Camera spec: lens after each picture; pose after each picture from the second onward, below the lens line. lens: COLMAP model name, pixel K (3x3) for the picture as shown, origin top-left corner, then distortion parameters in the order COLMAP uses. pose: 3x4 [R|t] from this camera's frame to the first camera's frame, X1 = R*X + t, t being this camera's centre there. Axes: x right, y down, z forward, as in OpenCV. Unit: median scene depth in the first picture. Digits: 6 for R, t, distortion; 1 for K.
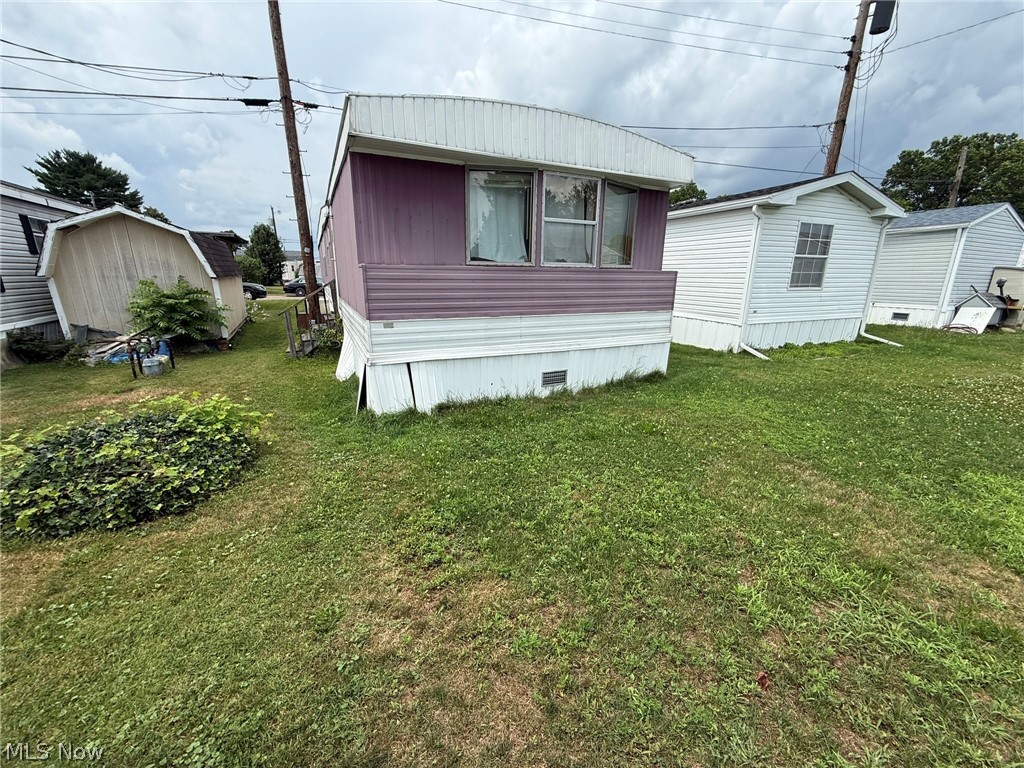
lens RADIAL K [[406.6, 0, 512.0], [0, 406.6, 384.0], [0, 0, 1]] dist [0.001582, -0.000082]
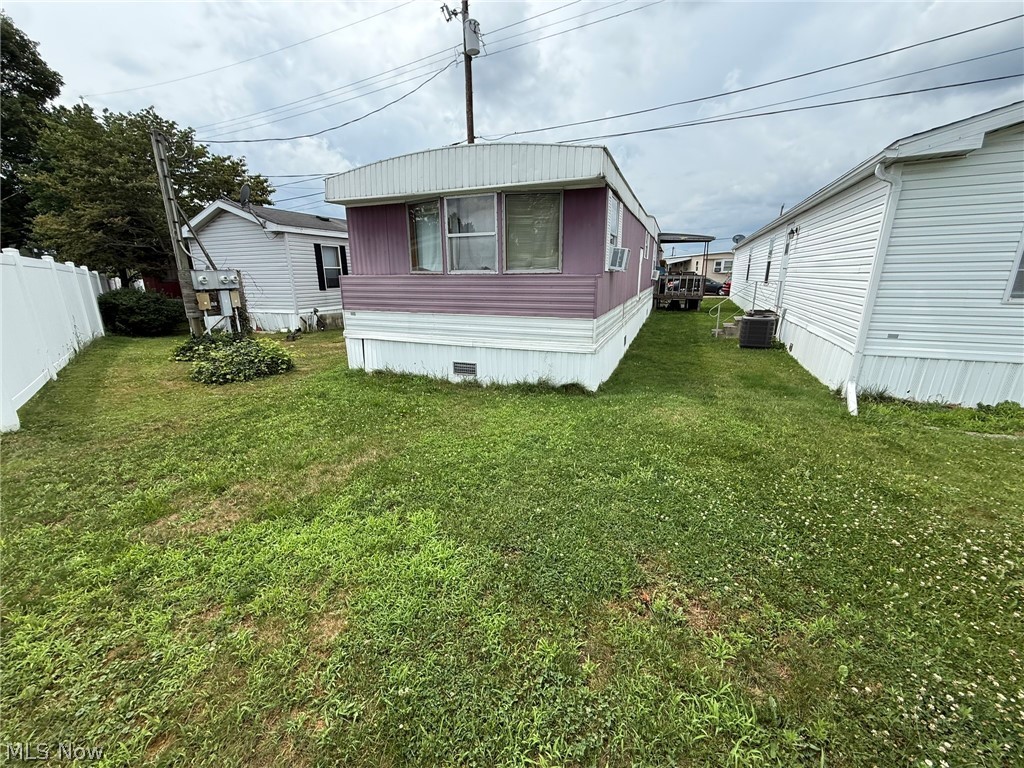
lens RADIAL K [[406.6, 0, 512.0], [0, 406.6, 384.0], [0, 0, 1]] dist [0.001582, -0.000082]
pose [[0.675086, 0.180259, -0.715378, 1.053208], [-0.176738, 0.980969, 0.080398, -0.090097], [0.716256, 0.072159, 0.694097, 0.290369]]
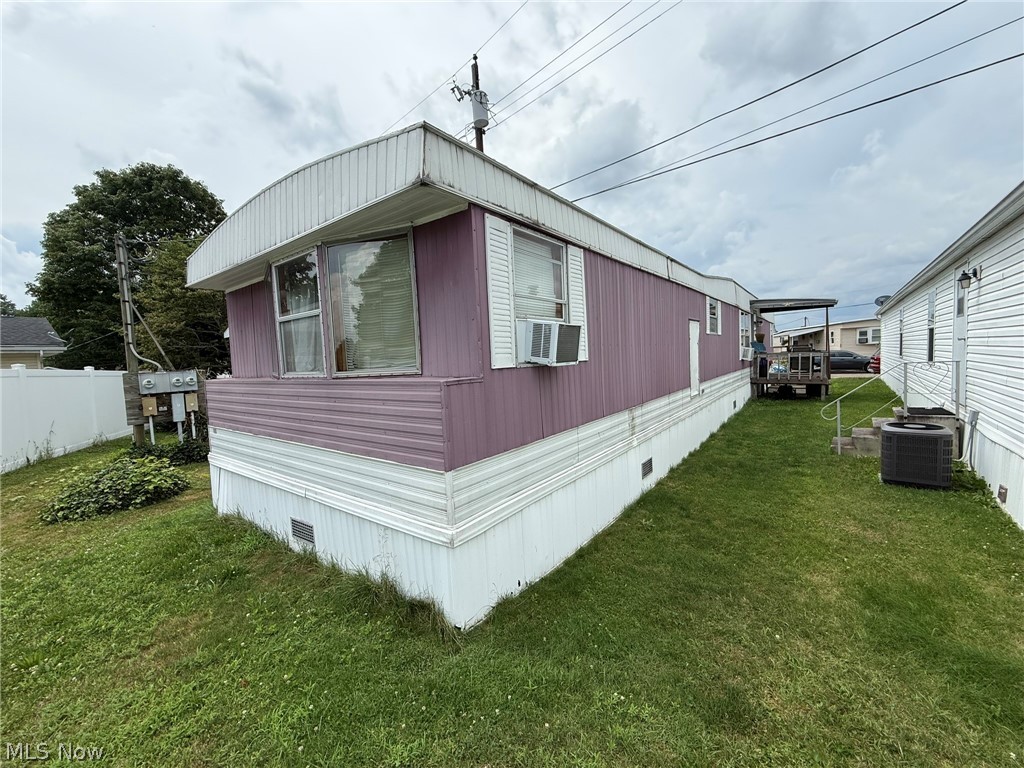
lens RADIAL K [[406.6, 0, 512.0], [0, 406.6, 384.0], [0, 0, 1]] dist [0.001582, -0.000082]
pose [[0.452719, 0.028803, -0.891188, 0.887806], [-0.181654, 0.981496, -0.060557, -0.287914], [0.872953, 0.189303, 0.449574, 0.960702]]
